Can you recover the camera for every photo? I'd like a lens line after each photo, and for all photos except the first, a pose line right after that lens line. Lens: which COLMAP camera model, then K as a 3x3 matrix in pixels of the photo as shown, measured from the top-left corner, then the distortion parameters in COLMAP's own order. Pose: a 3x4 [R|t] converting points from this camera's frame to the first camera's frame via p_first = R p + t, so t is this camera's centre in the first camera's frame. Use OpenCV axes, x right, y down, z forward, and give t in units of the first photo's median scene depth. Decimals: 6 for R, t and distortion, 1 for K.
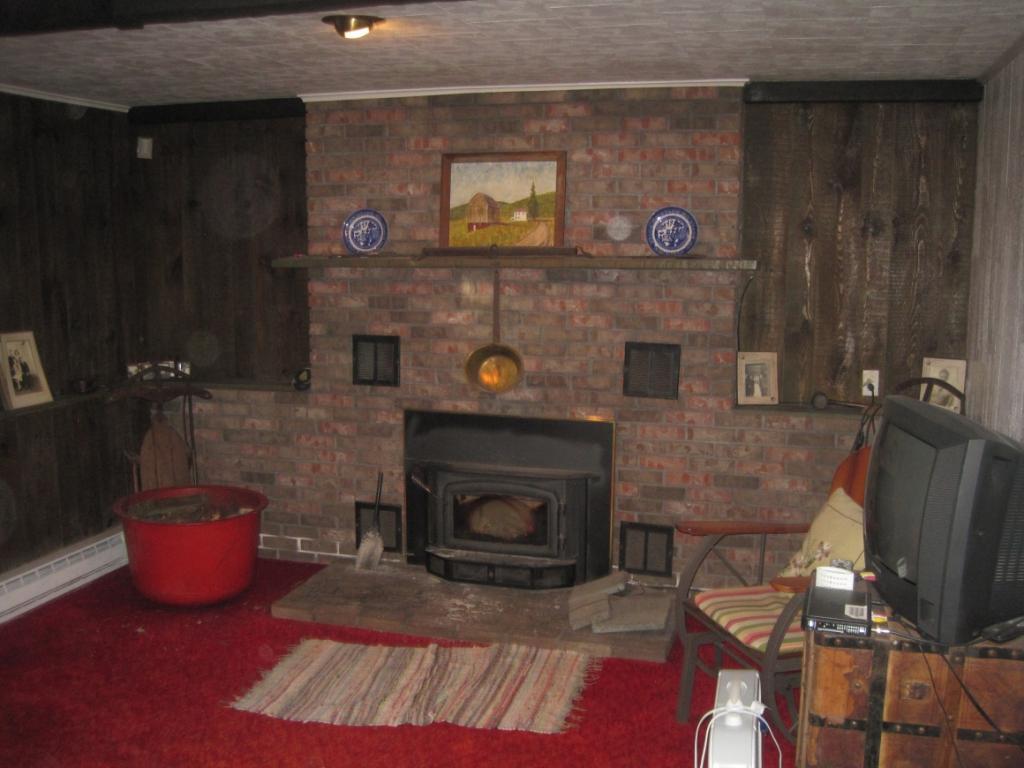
lens RADIAL K [[1053.9, 0, 512.0], [0, 1053.9, 384.0], [0, 0, 1]] dist [-0.137285, 0.011983]
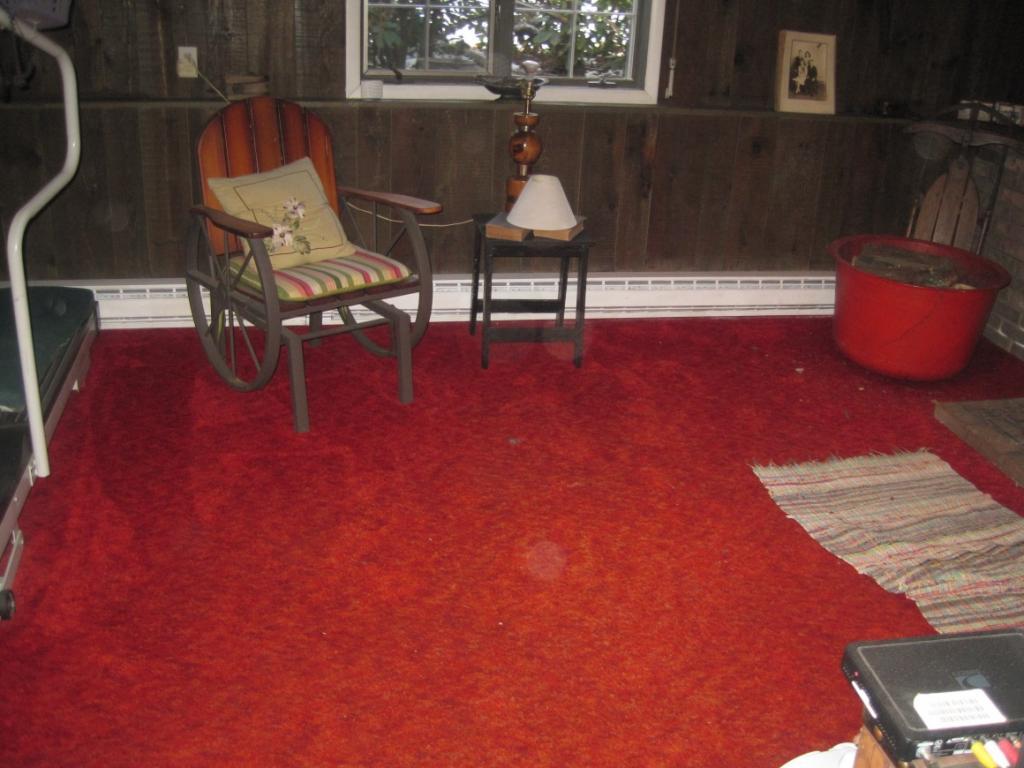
lens RADIAL K [[1053.9, 0, 512.0], [0, 1053.9, 384.0], [0, 0, 1]] dist [-0.137285, 0.011983]
pose [[0.452497, 0.369368, -0.811673, 0.276759], [-0.166331, 0.929172, 0.330111, -0.016168], [0.876117, -0.014368, 0.481885, 0.303821]]
